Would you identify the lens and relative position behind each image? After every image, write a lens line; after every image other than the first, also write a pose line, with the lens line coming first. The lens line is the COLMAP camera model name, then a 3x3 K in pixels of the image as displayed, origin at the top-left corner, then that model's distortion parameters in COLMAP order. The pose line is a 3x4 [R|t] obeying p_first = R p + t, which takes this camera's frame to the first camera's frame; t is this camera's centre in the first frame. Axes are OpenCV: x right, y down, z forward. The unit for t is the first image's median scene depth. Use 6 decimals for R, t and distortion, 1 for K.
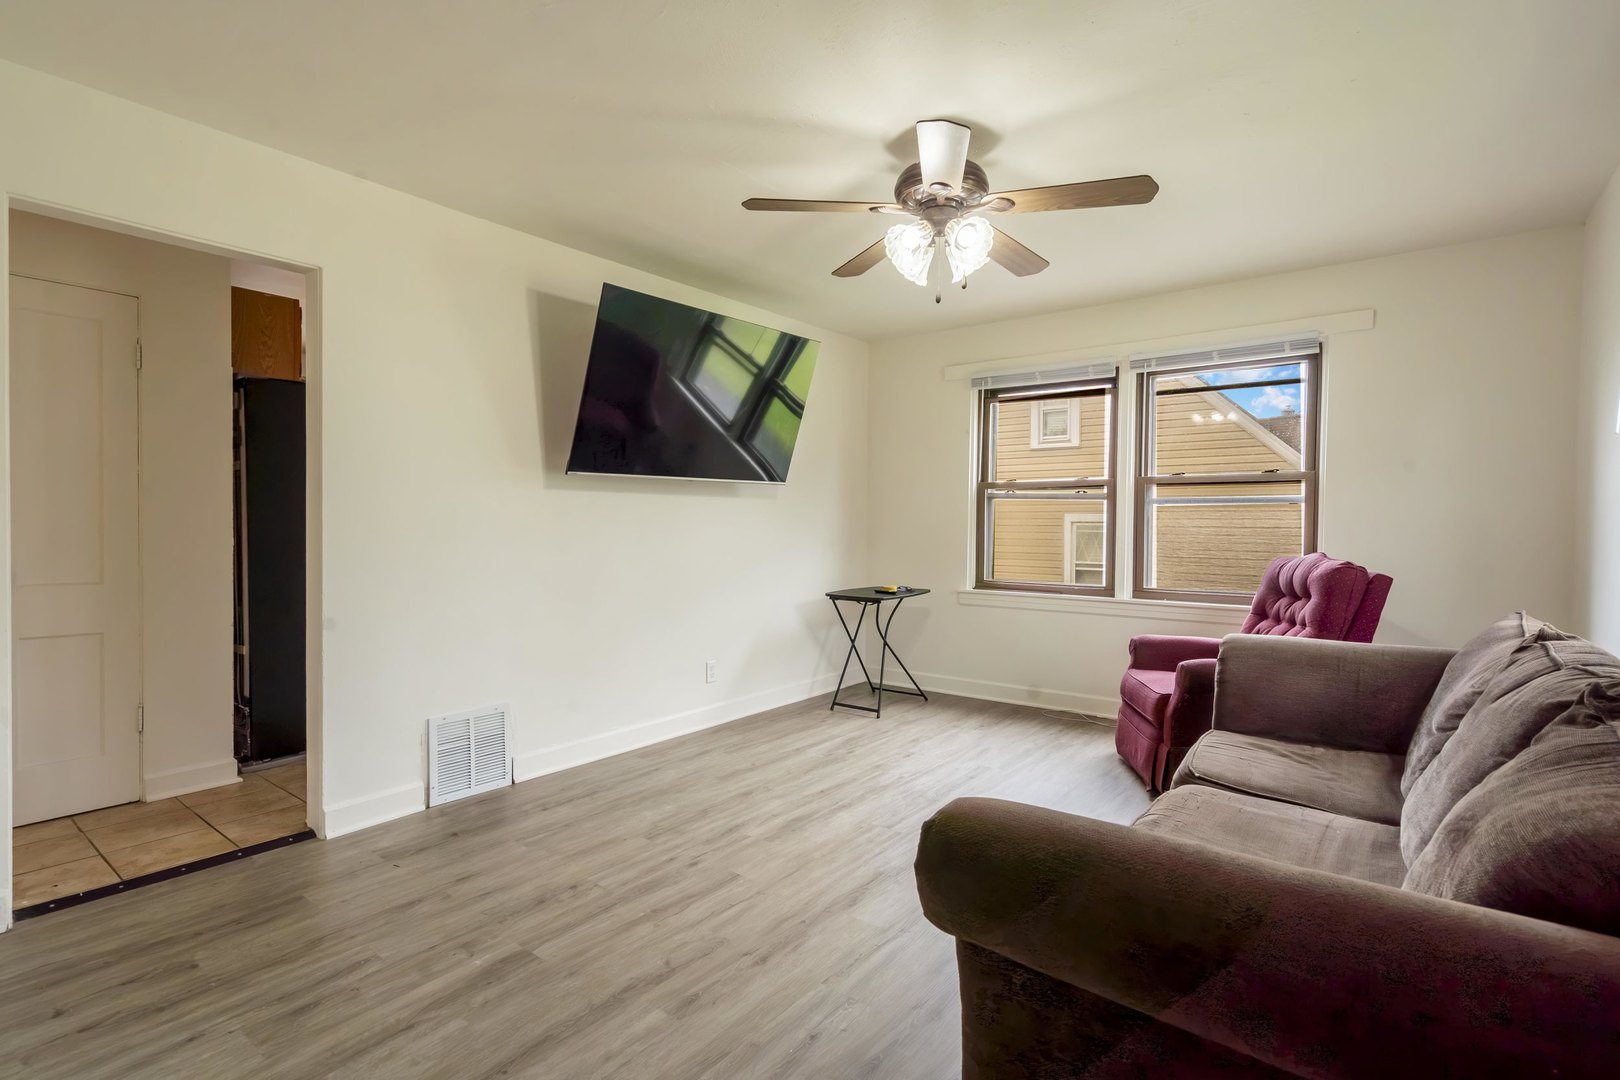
lens RADIAL K [[818.4, 0, 801.9], [0, 818.4, 534.3], [0, 0, 1]] dist [0.001413, 0.000216]
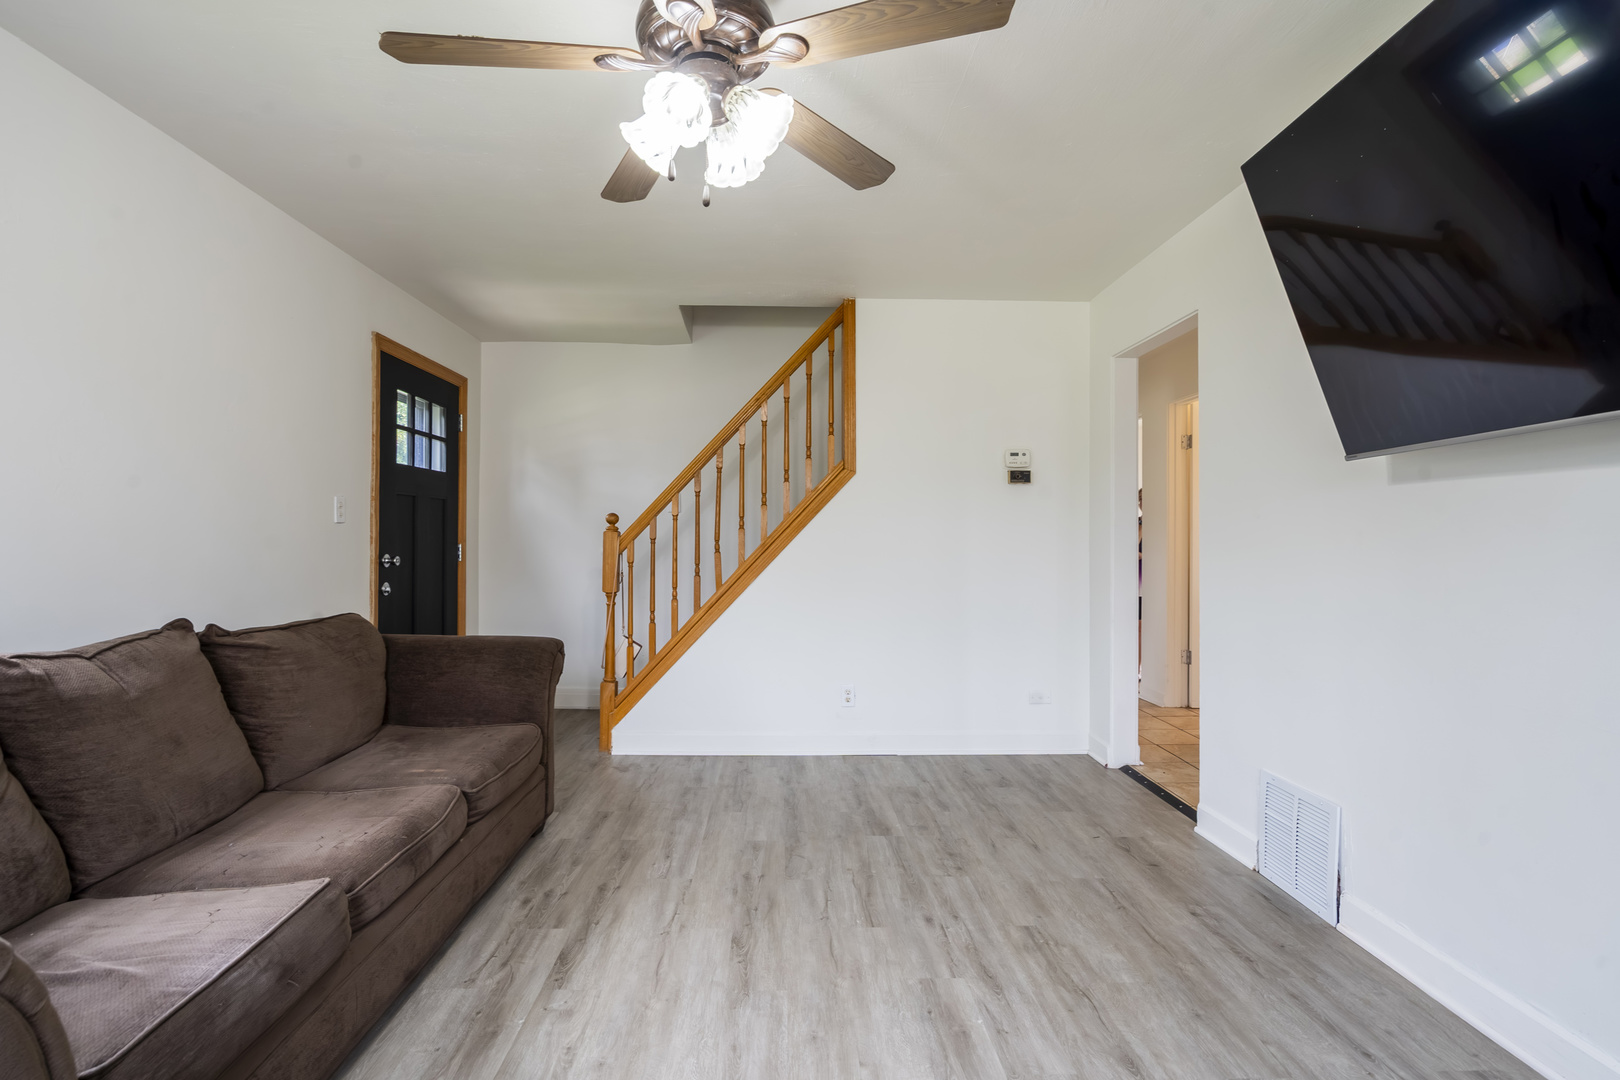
lens RADIAL K [[740.0, 0, 799.9], [0, 740.0, 544.3], [0, 0, 1]] dist [0.001917, 0.000537]
pose [[-0.781071, -0.002672, -0.624436, 0.496474], [-0.014290, 0.999805, 0.013596, -0.019654], [0.624279, 0.019543, -0.780957, 1.566938]]
